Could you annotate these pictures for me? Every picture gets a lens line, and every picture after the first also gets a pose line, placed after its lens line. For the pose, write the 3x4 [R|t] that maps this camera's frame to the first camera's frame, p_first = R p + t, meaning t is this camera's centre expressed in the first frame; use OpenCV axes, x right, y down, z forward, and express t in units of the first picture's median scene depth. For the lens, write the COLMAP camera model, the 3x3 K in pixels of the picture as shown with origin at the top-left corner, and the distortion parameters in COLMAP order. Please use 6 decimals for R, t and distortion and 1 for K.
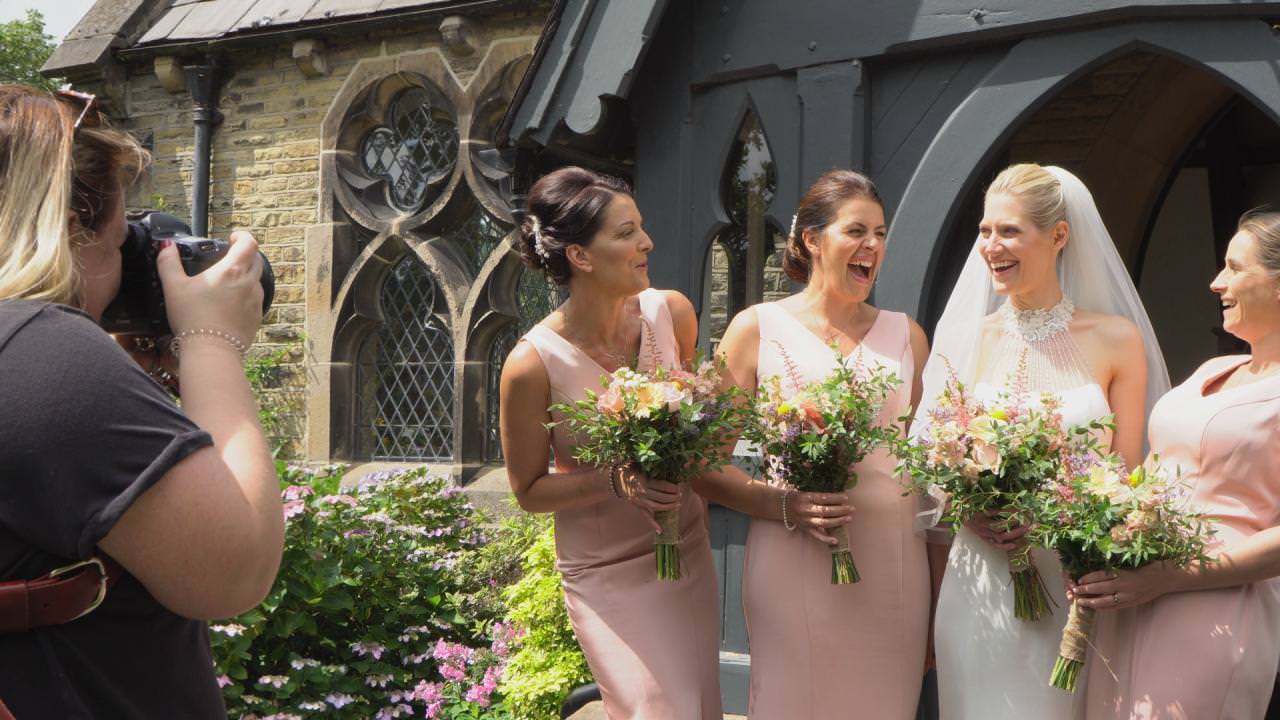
lens RADIAL K [[1869.1, 0, 640.0], [0, 1869.1, 360.0], [0, 0, 1]] dist [0.025639, 0.064593]
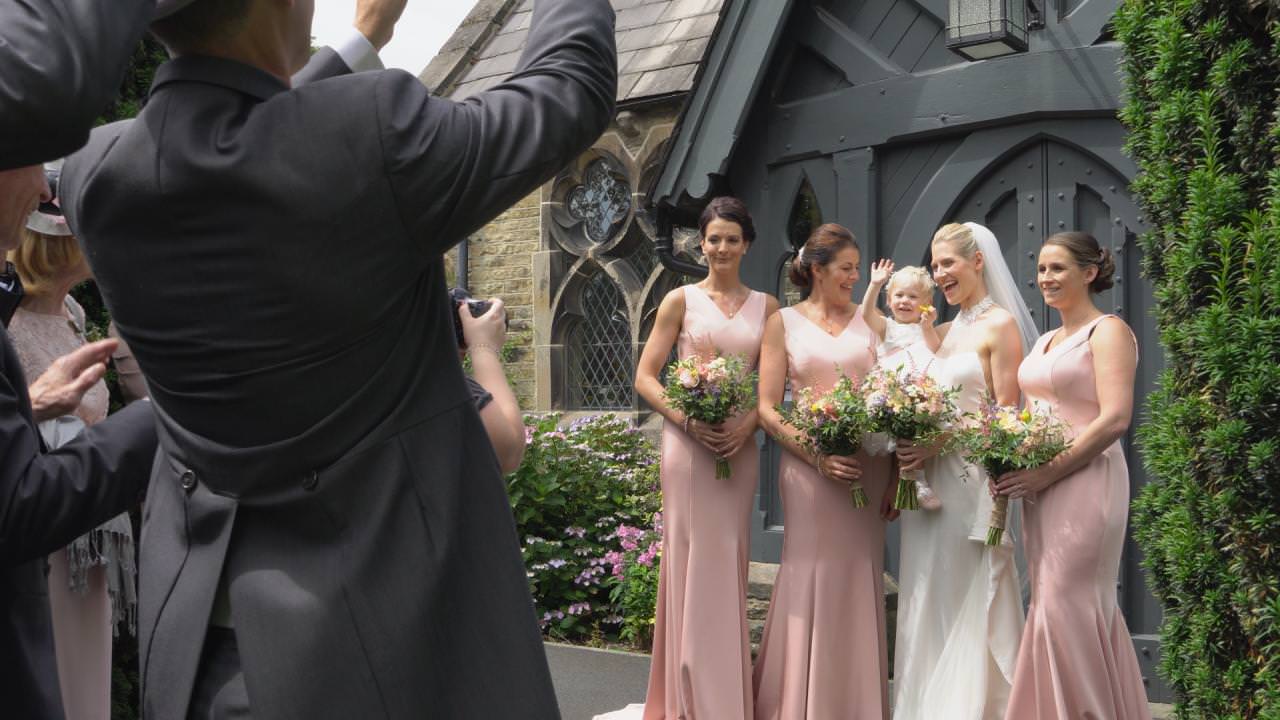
lens RADIAL K [[1869.1, 0, 640.0], [0, 1869.1, 360.0], [0, 0, 1]] dist [0.025639, 0.064593]
pose [[0.990111, -0.019033, -0.138988, 0.115372], [0.021787, 0.999595, 0.018324, -0.012486], [0.138583, -0.021171, 0.990125, -0.477969]]
